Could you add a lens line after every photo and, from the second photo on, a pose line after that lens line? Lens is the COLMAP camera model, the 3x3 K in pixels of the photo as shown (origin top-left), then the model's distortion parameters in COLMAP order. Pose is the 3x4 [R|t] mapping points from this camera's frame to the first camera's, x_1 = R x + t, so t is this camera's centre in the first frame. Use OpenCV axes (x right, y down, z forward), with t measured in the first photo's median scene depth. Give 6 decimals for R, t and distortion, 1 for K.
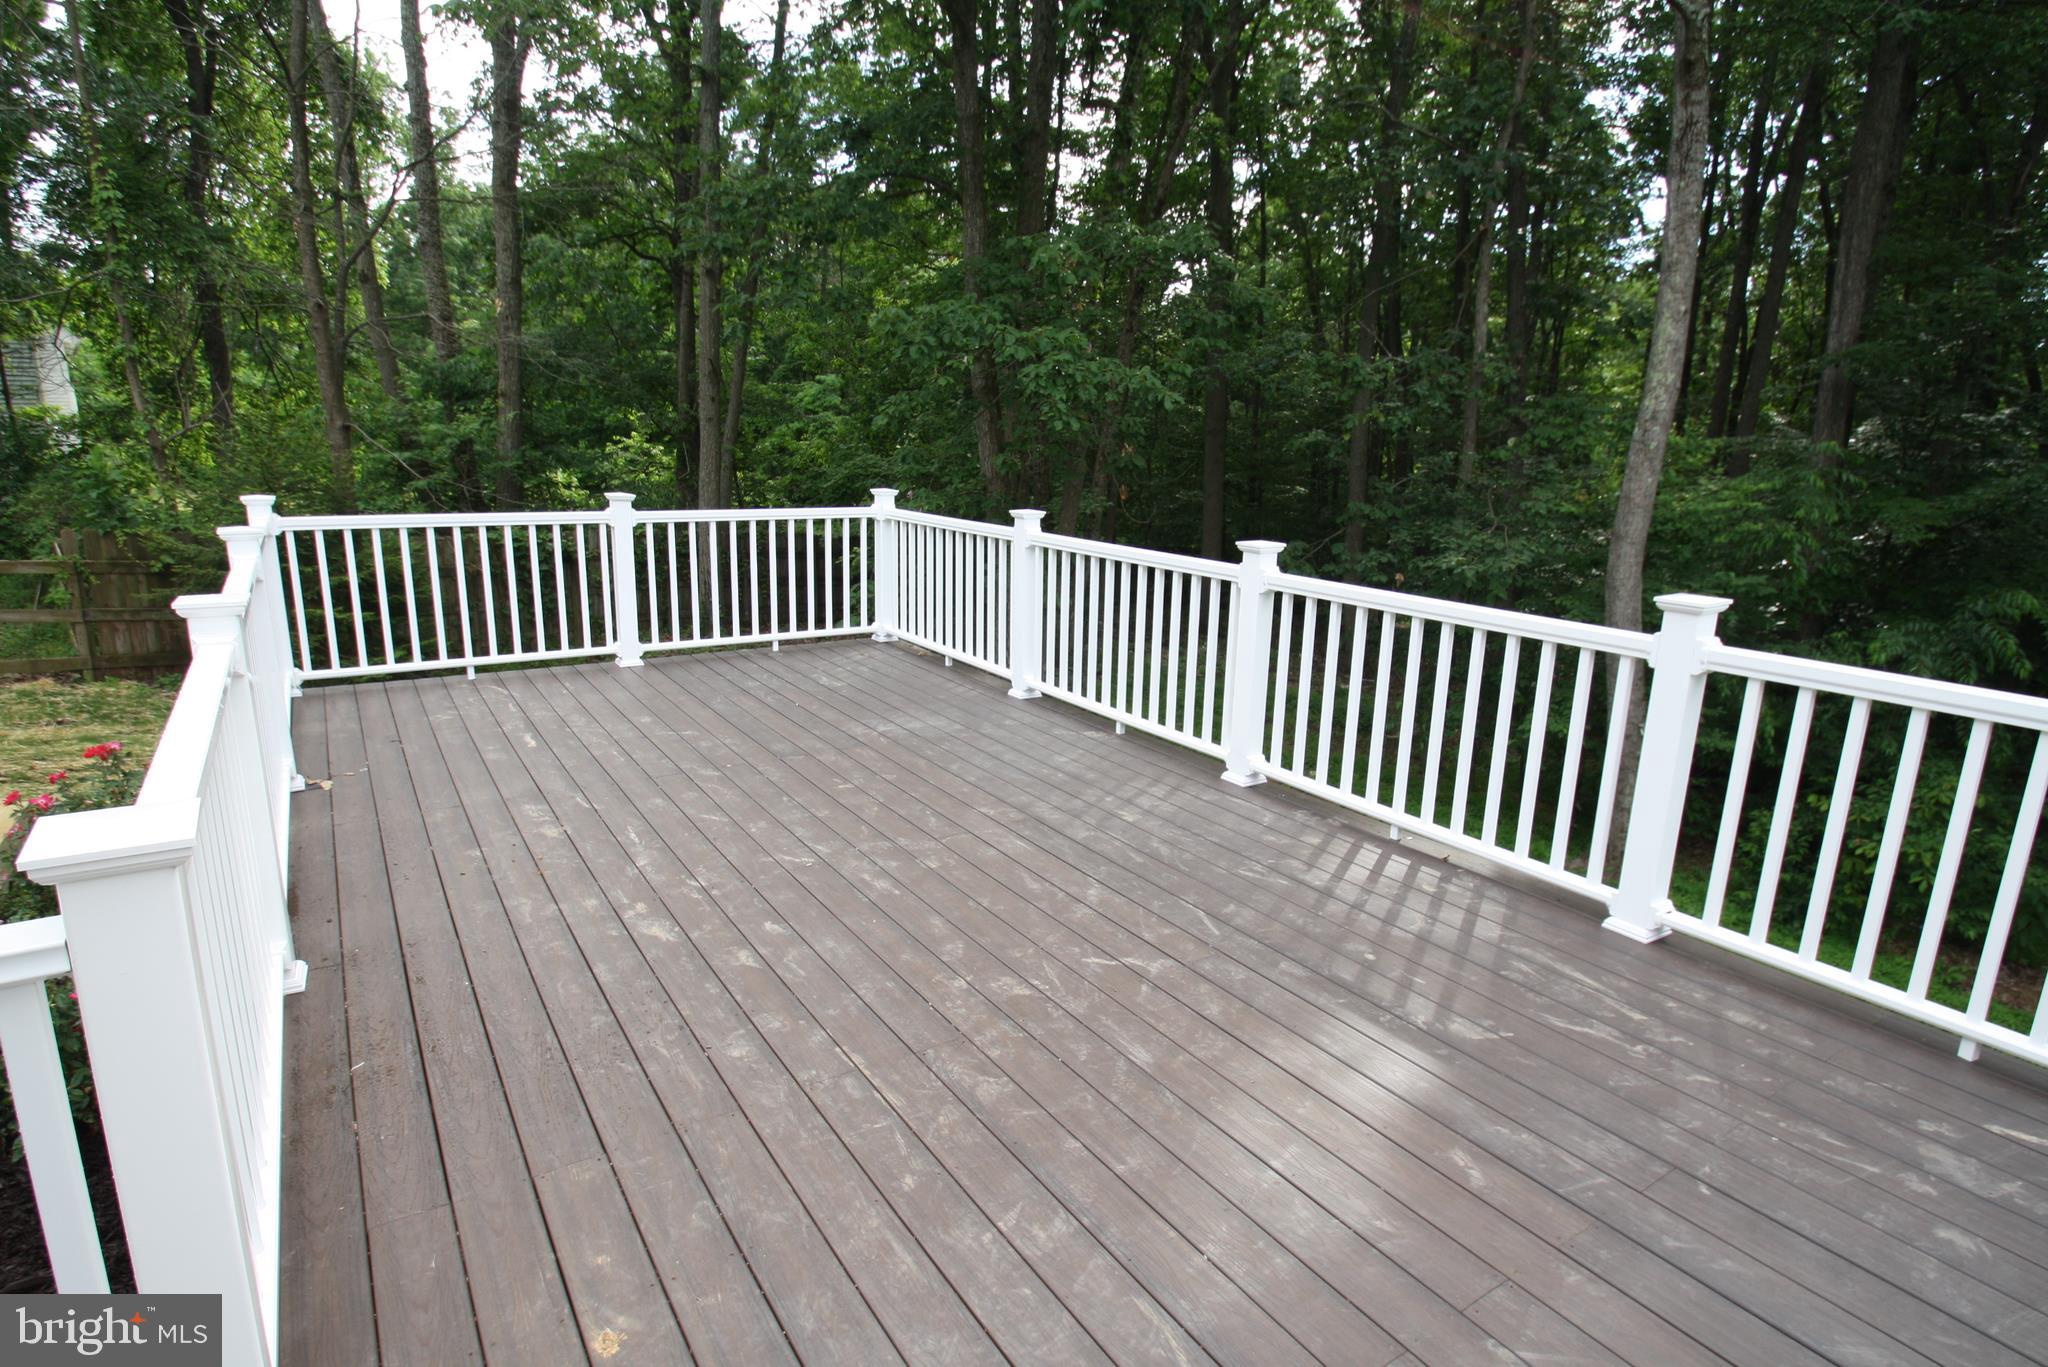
lens RADIAL K [[1038.5, 0, 1024.0], [0, 1038.5, 683.5], [0, 0, 1]] dist [0.000951, 0.000055]
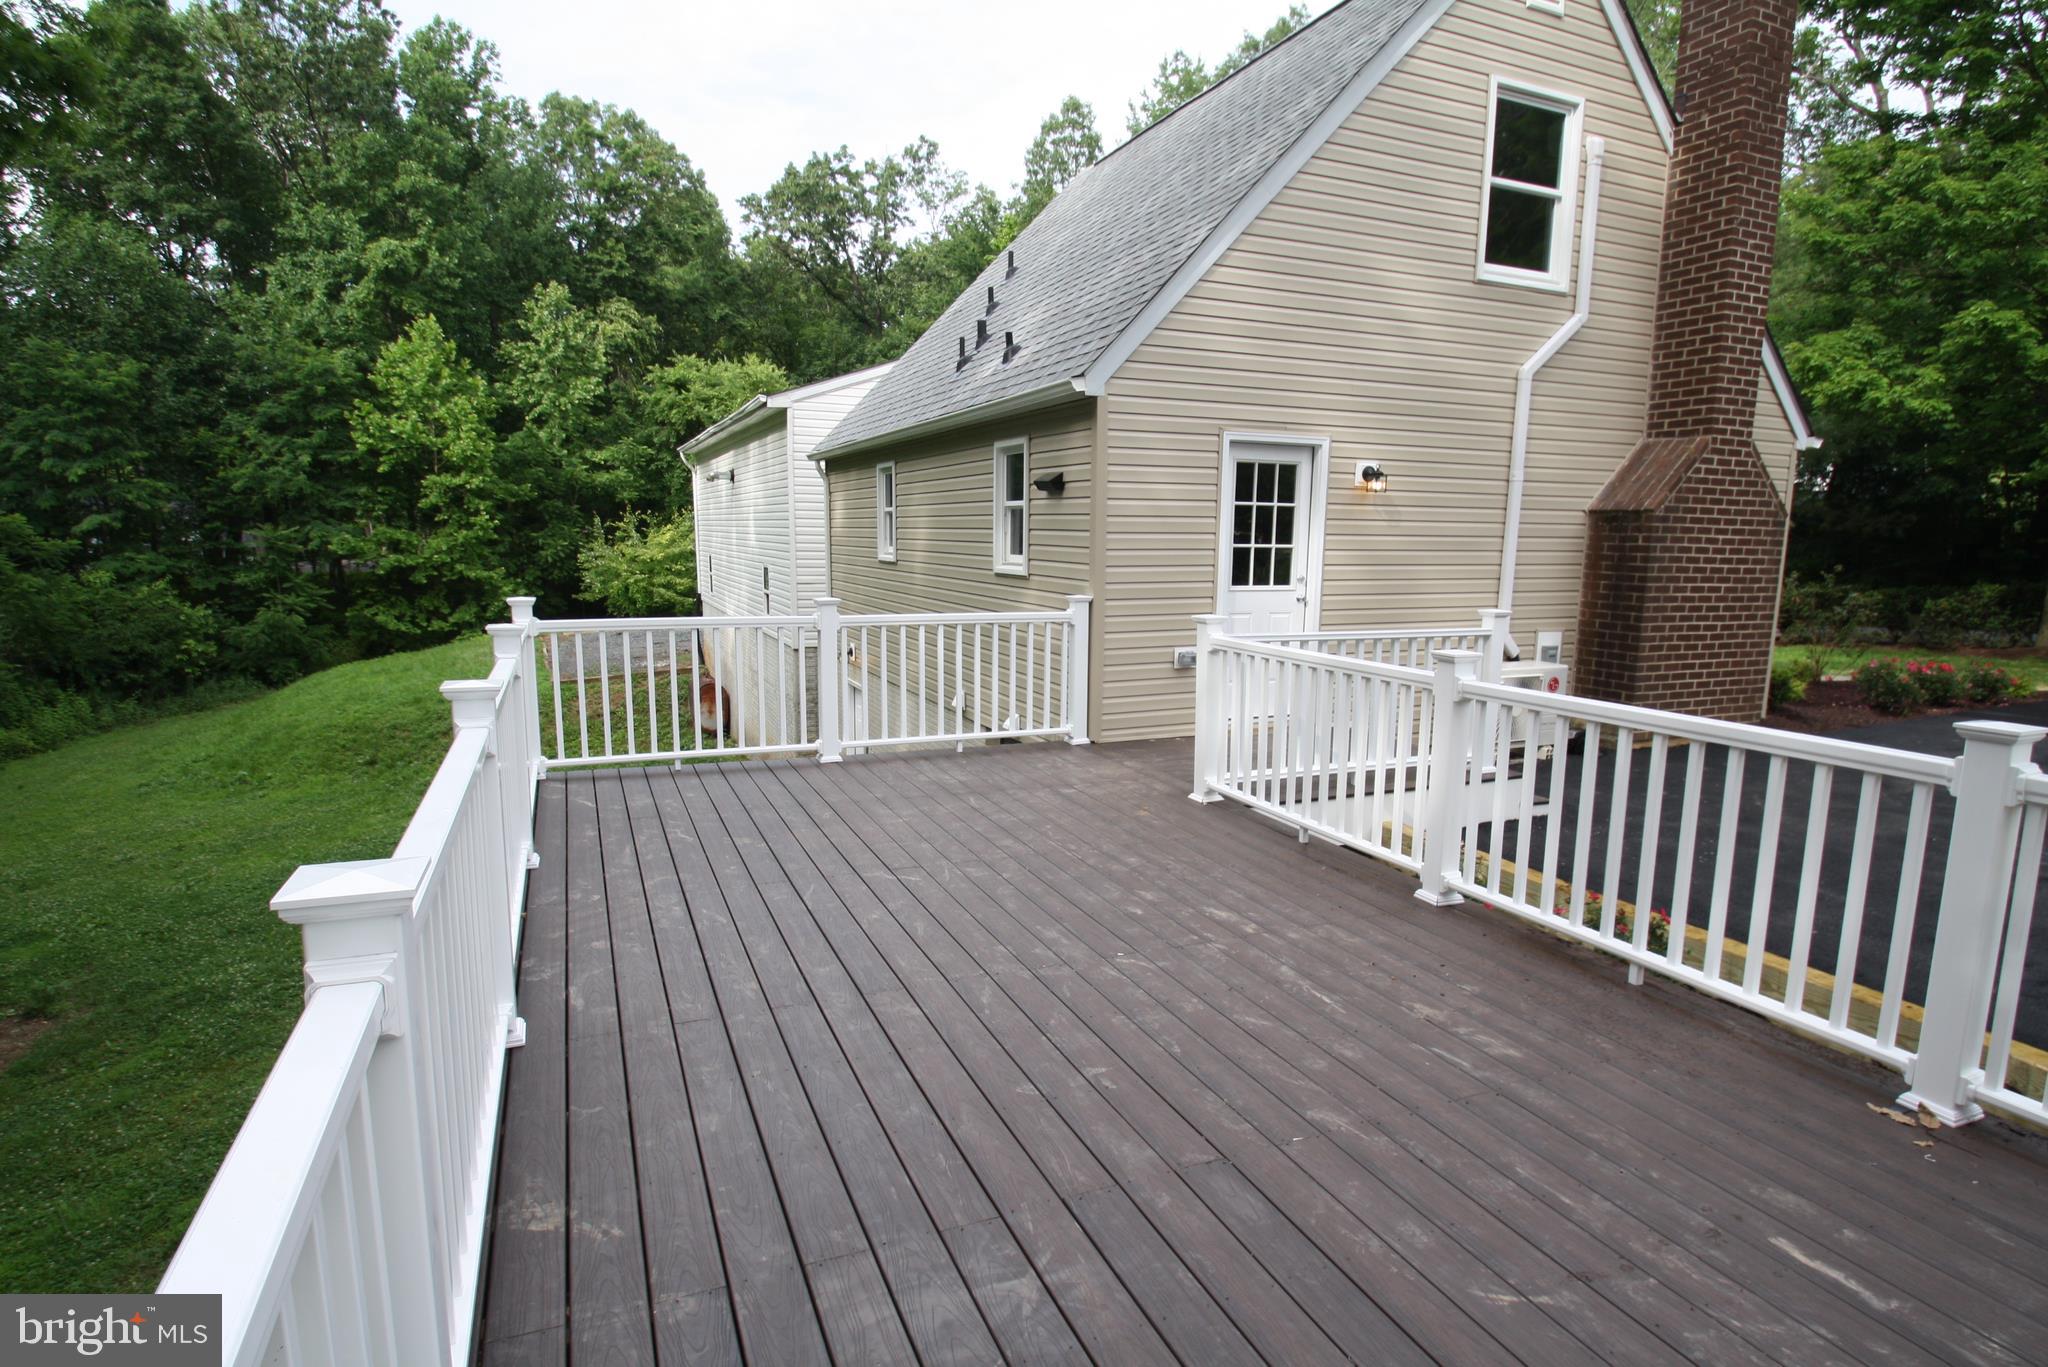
lens RADIAL K [[1038.5, 0, 1024.0], [0, 1038.5, 683.5], [0, 0, 1]] dist [0.000951, 0.000055]
pose [[-0.981834, -0.065896, 0.177933, -0.280523], [0.005529, 0.927424, 0.373971, -0.459278], [-0.189662, 0.368161, -0.910212, 1.859245]]
